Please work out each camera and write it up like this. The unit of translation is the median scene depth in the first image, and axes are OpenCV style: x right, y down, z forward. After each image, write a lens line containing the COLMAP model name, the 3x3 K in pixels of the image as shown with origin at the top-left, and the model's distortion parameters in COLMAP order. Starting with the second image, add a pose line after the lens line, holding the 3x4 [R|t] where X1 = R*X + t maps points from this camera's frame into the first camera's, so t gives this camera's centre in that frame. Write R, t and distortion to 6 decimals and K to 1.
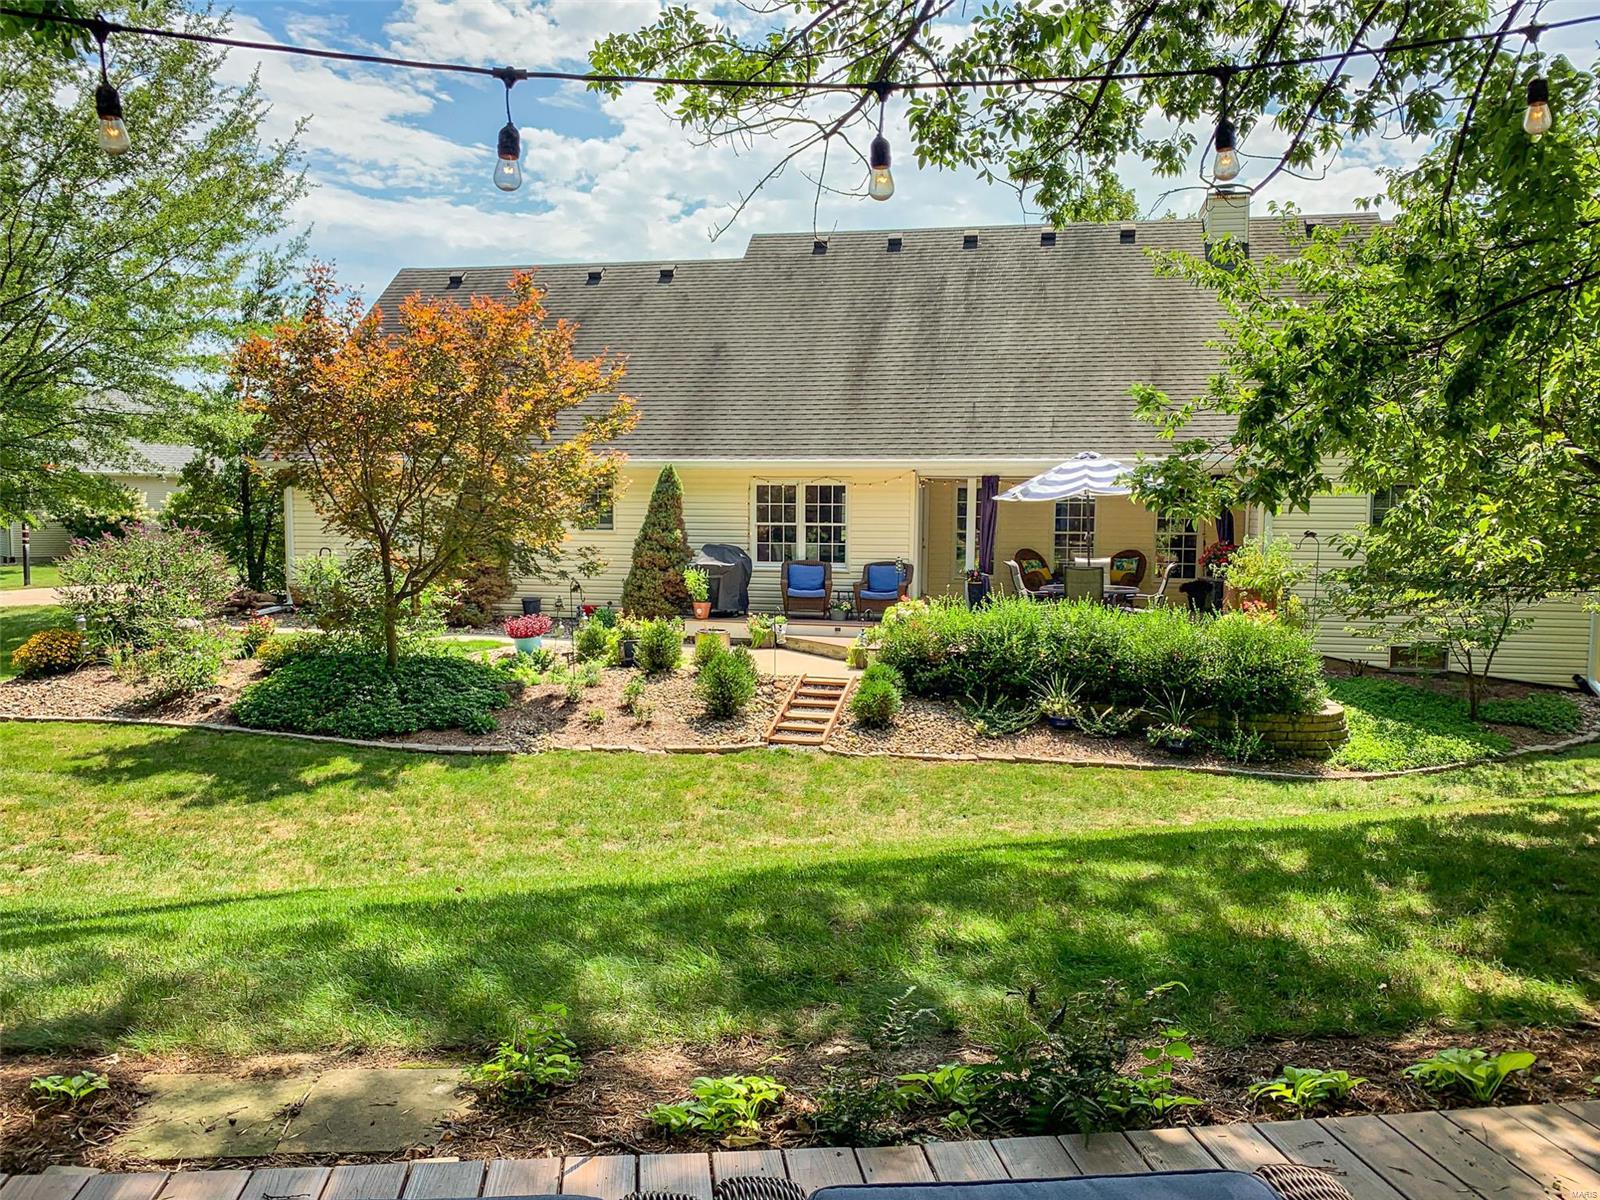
lens RADIAL K [[1195.4, 0, 800.0], [0, 1195.4, 600.0], [0, 0, 1]] dist [0.053228, -0.106023]
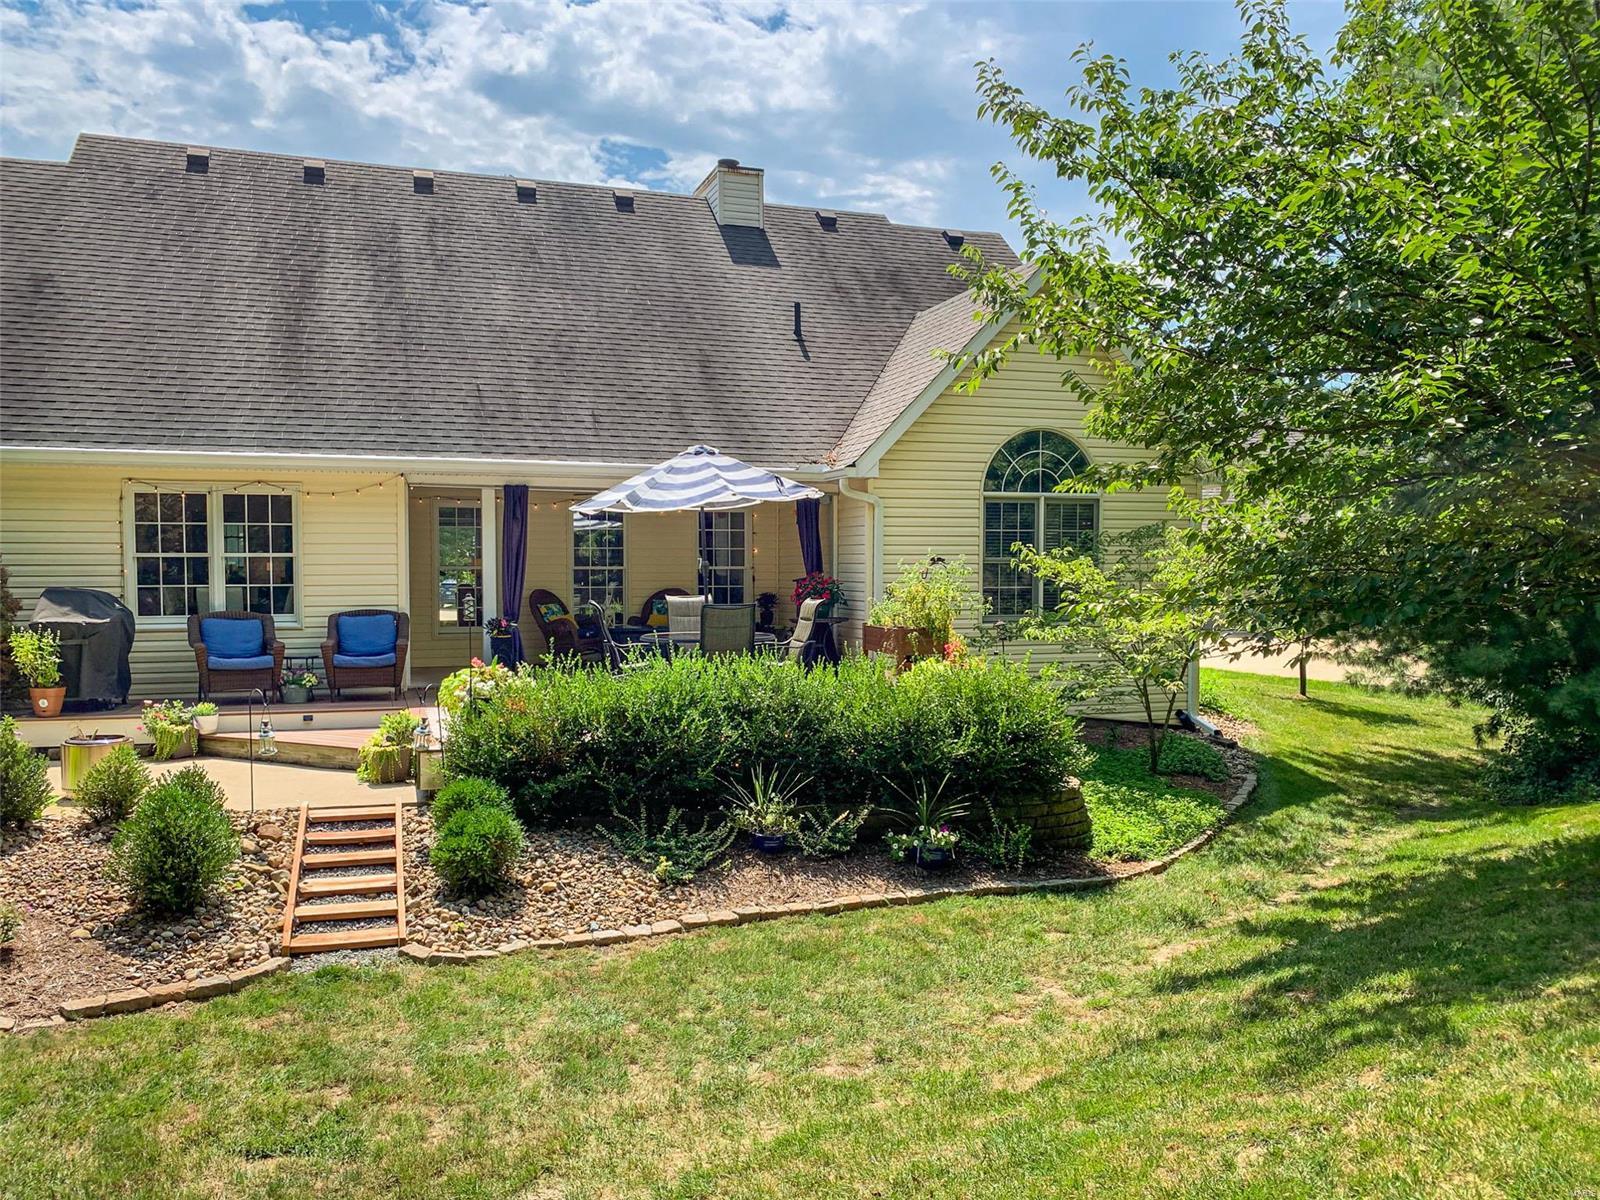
lens RADIAL K [[1223.6, 0, 800.0], [0, 1223.6, 600.0], [0, 0, 1]] dist [-0.000976, -0.001720]
pose [[0.855171, -0.022426, 0.517860, -0.092600], [0.045916, 0.998414, -0.032587, -0.005271], [-0.516308, 0.051646, 0.854845, 0.371598]]
